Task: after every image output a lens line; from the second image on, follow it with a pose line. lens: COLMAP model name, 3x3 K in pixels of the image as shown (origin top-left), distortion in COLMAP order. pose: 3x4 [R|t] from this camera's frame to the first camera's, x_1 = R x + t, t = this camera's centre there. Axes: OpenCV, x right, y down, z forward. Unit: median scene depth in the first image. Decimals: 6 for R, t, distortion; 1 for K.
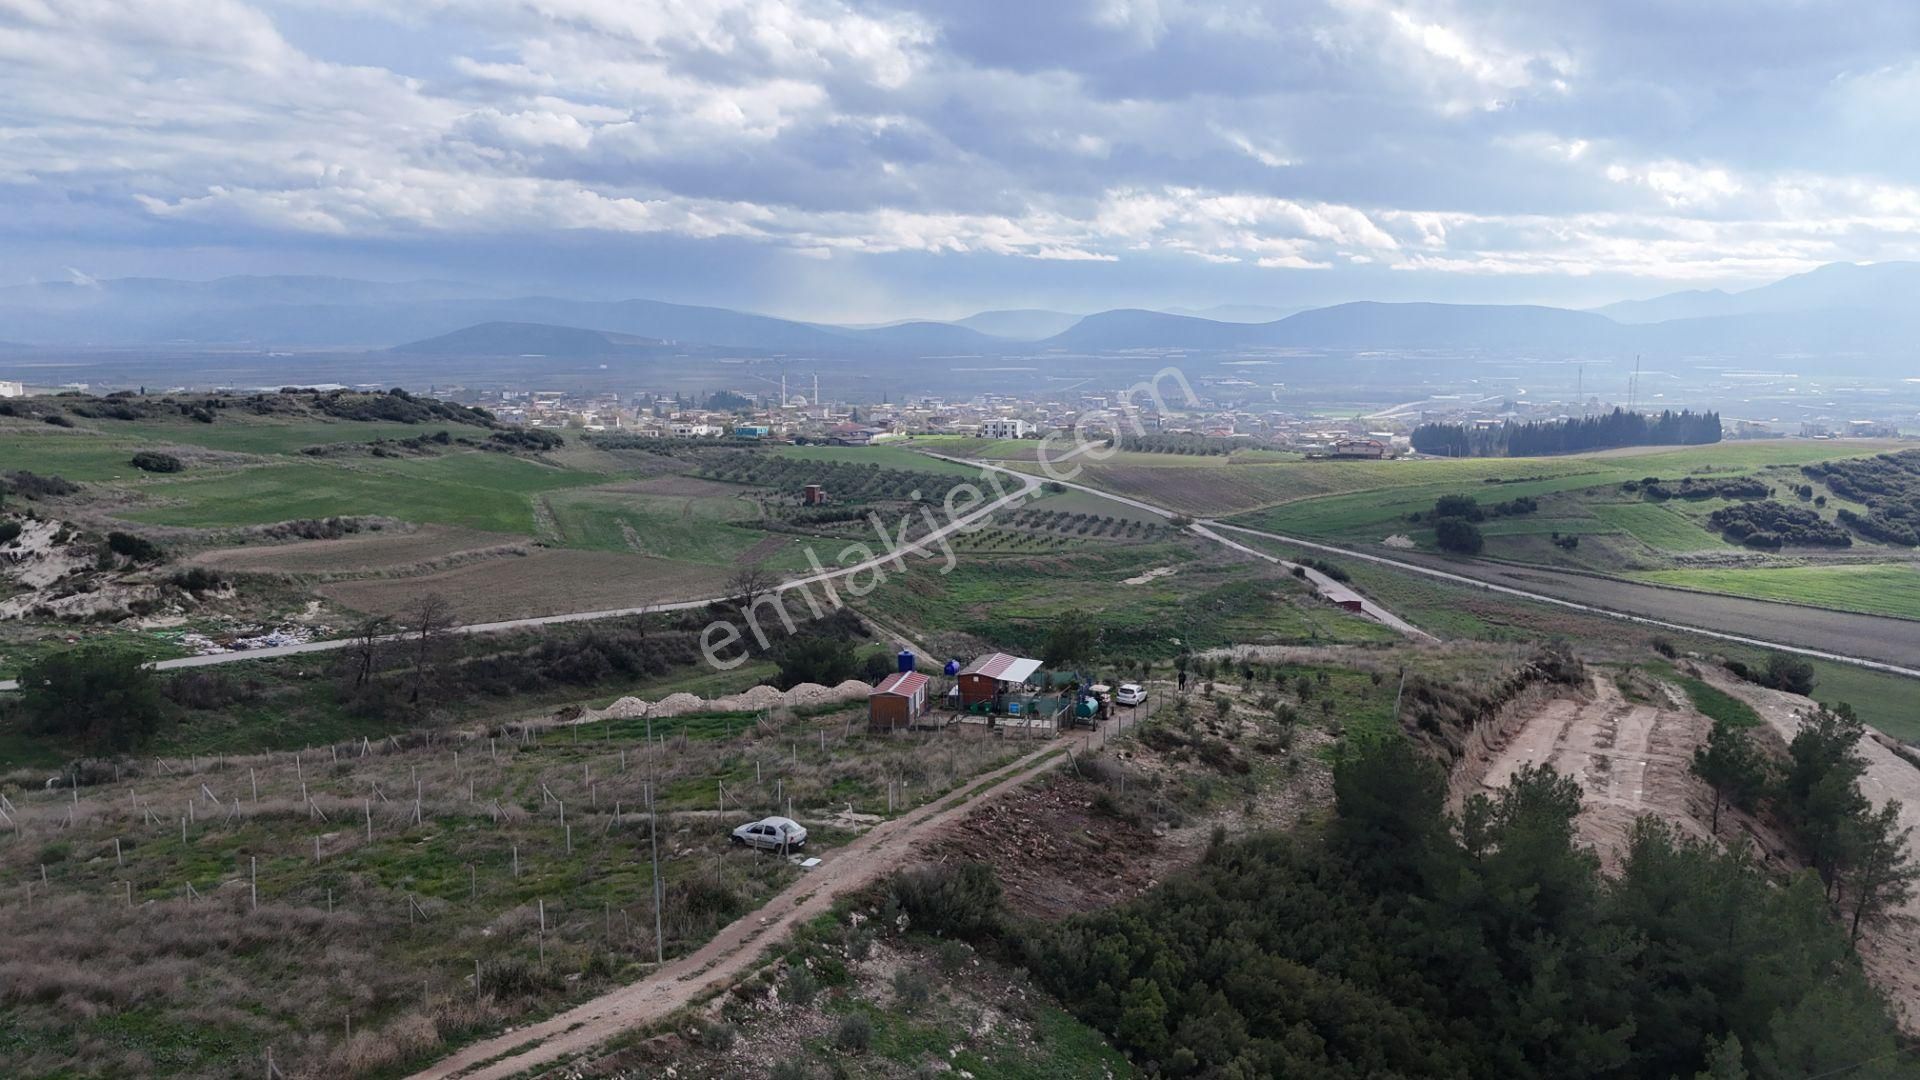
lens RADIAL K [[1410.6, 0, 967.5], [0, 1410.6, 537.9], [0, 0, 1]] dist [0.080733, -0.081520]
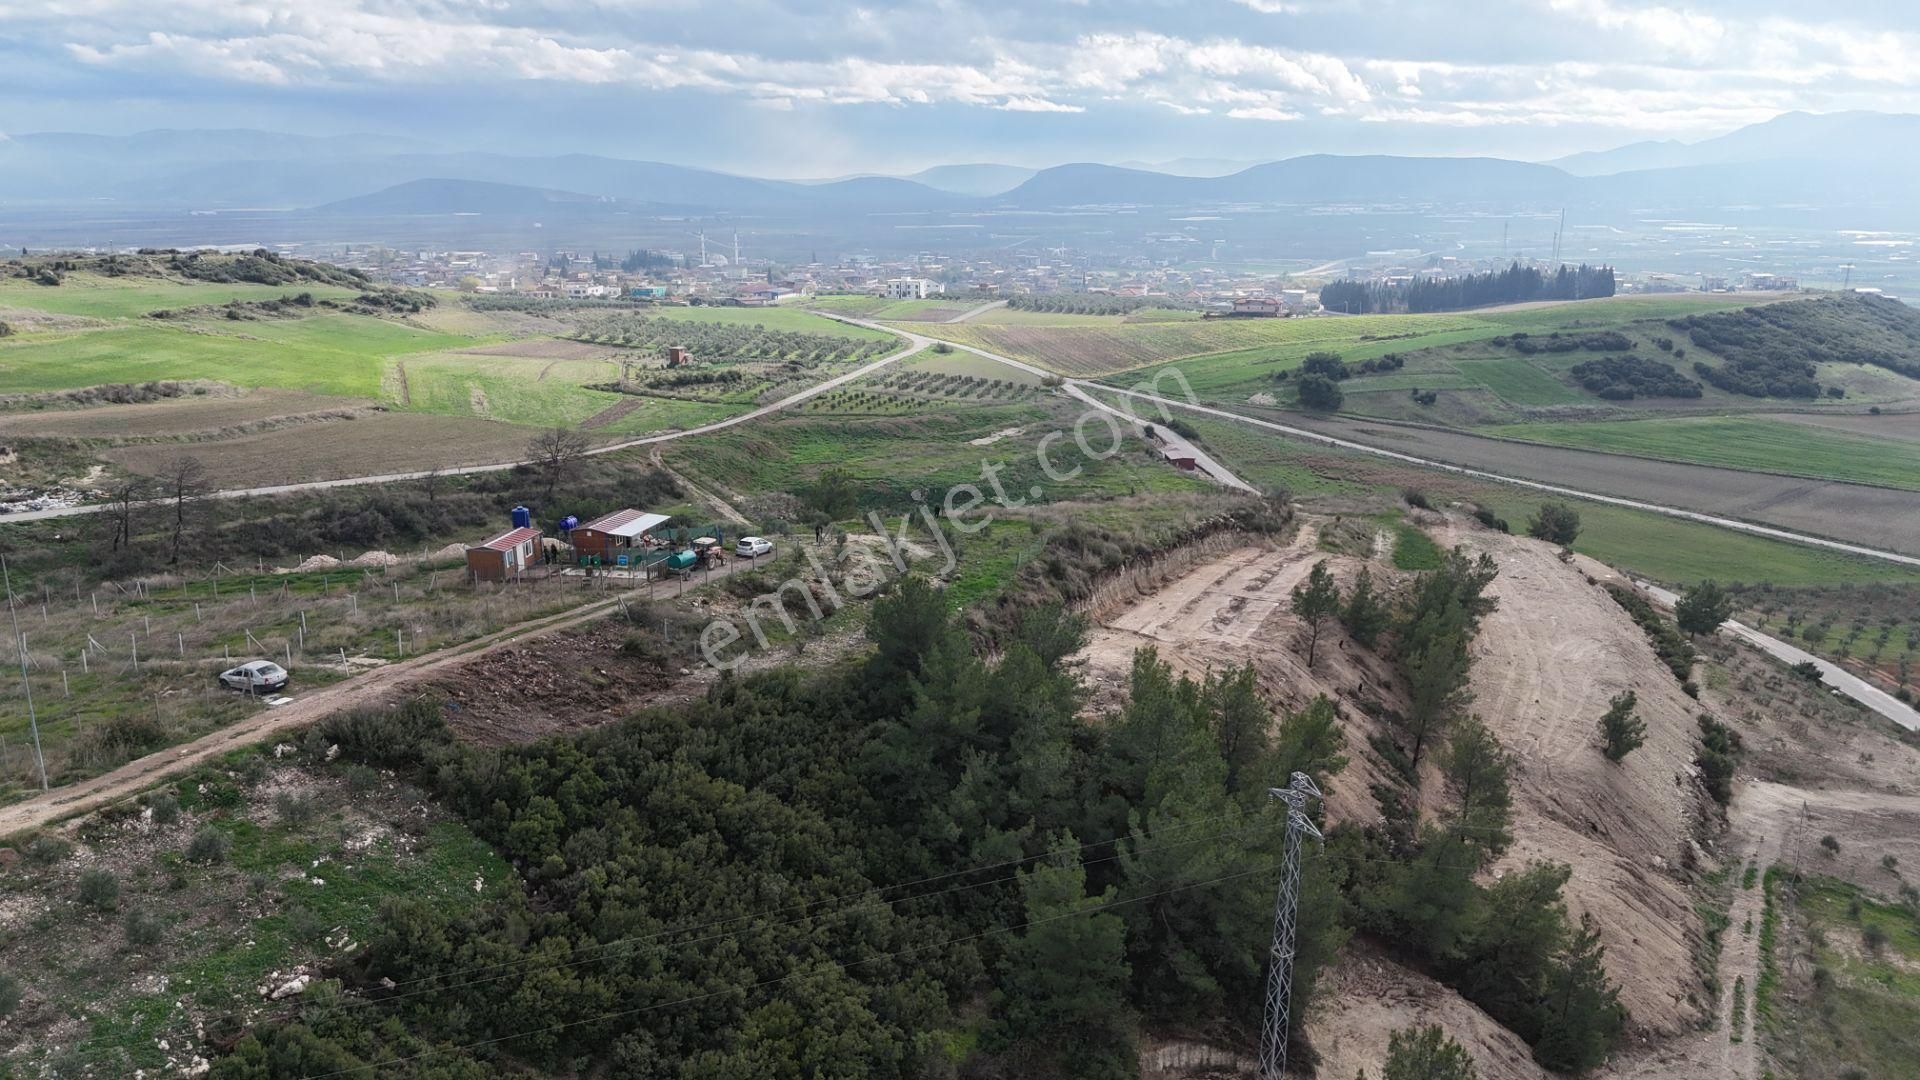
lens RADIAL K [[1410.6, 0, 967.5], [0, 1410.6, 537.9], [0, 0, 1]] dist [0.080733, -0.081520]
pose [[0.999534, -0.011110, 0.028448, 0.145209], [0.008291, 0.995216, 0.097350, 0.001990], [-0.029393, -0.097069, 0.994844, -0.029864]]
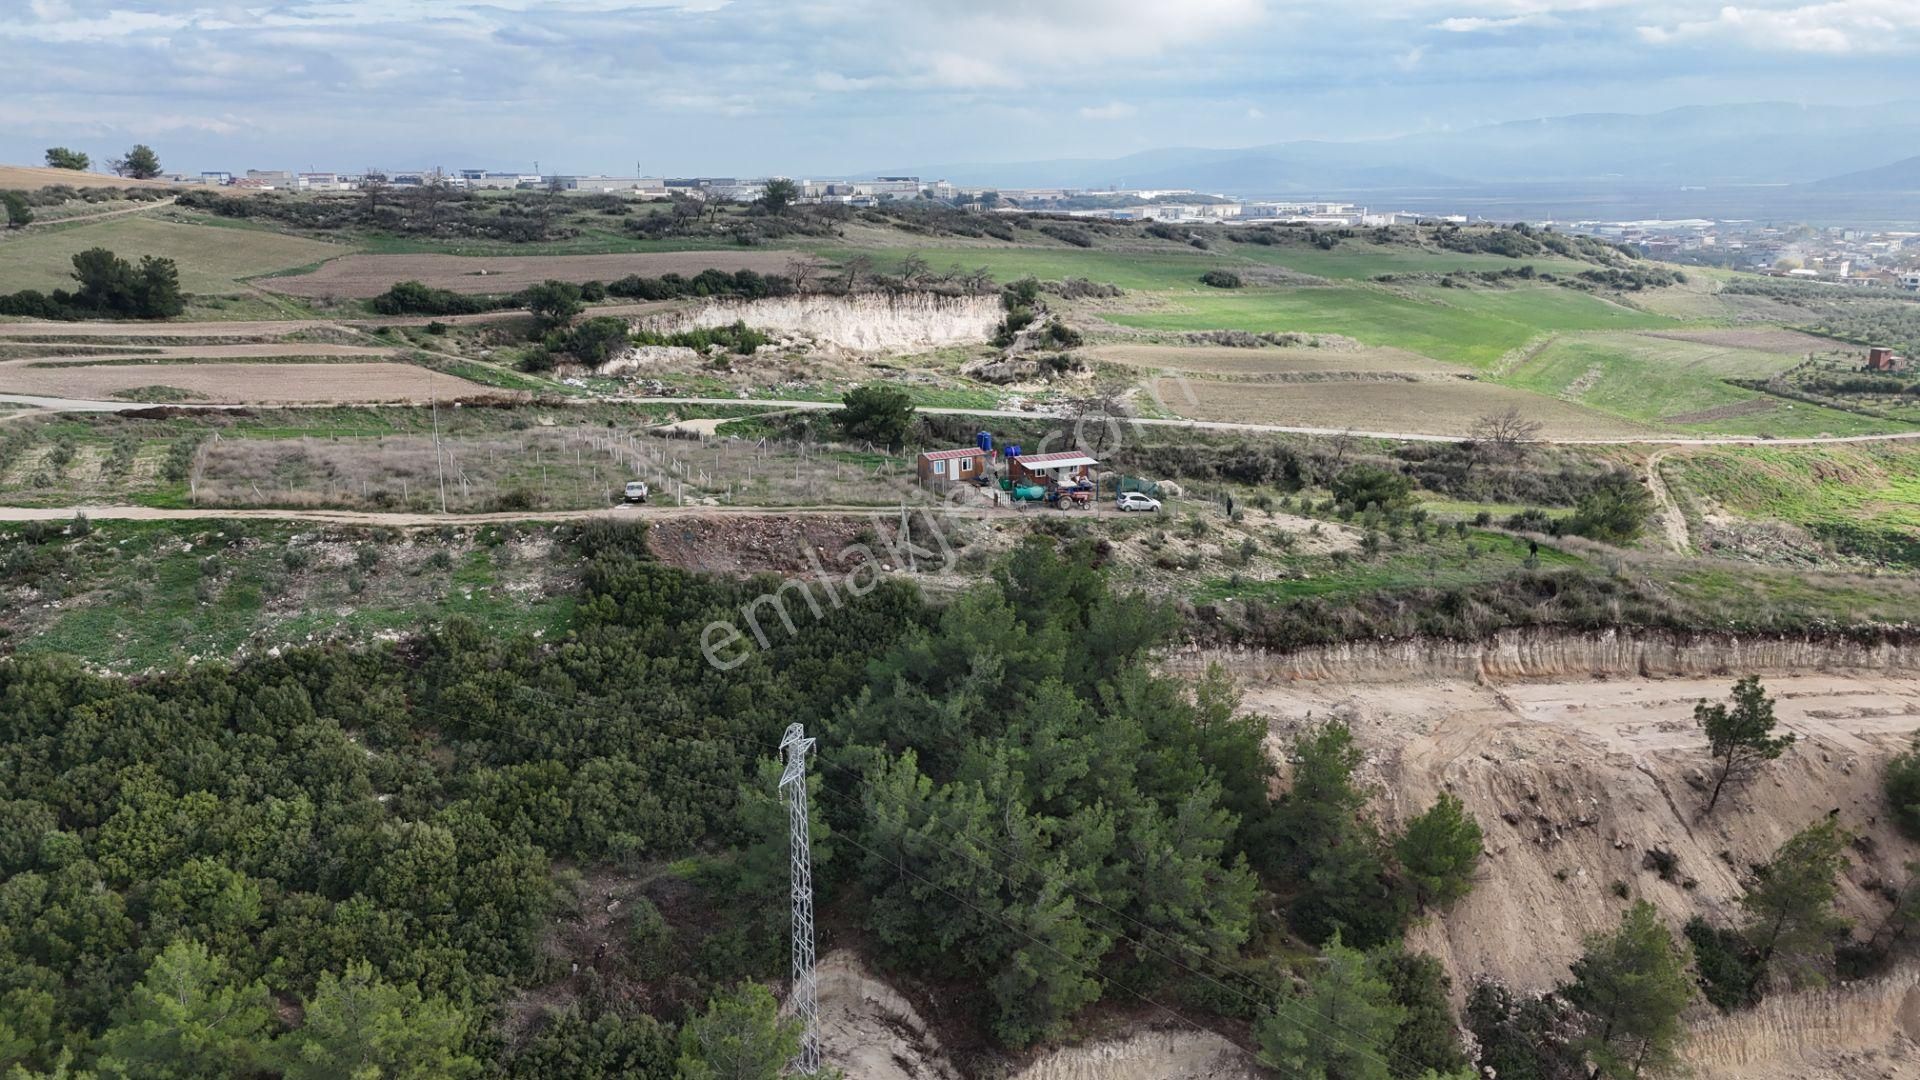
lens RADIAL K [[1414.0, 0, 968.8], [0, 1414.0, 534.3], [0, 0, 1]] dist [0.071321, -0.066288]
pose [[0.607329, 0.192884, -0.770680, 0.533639], [-0.108036, 0.981119, 0.160415, -0.017282], [0.787070, -0.014164, 0.616701, 0.118996]]
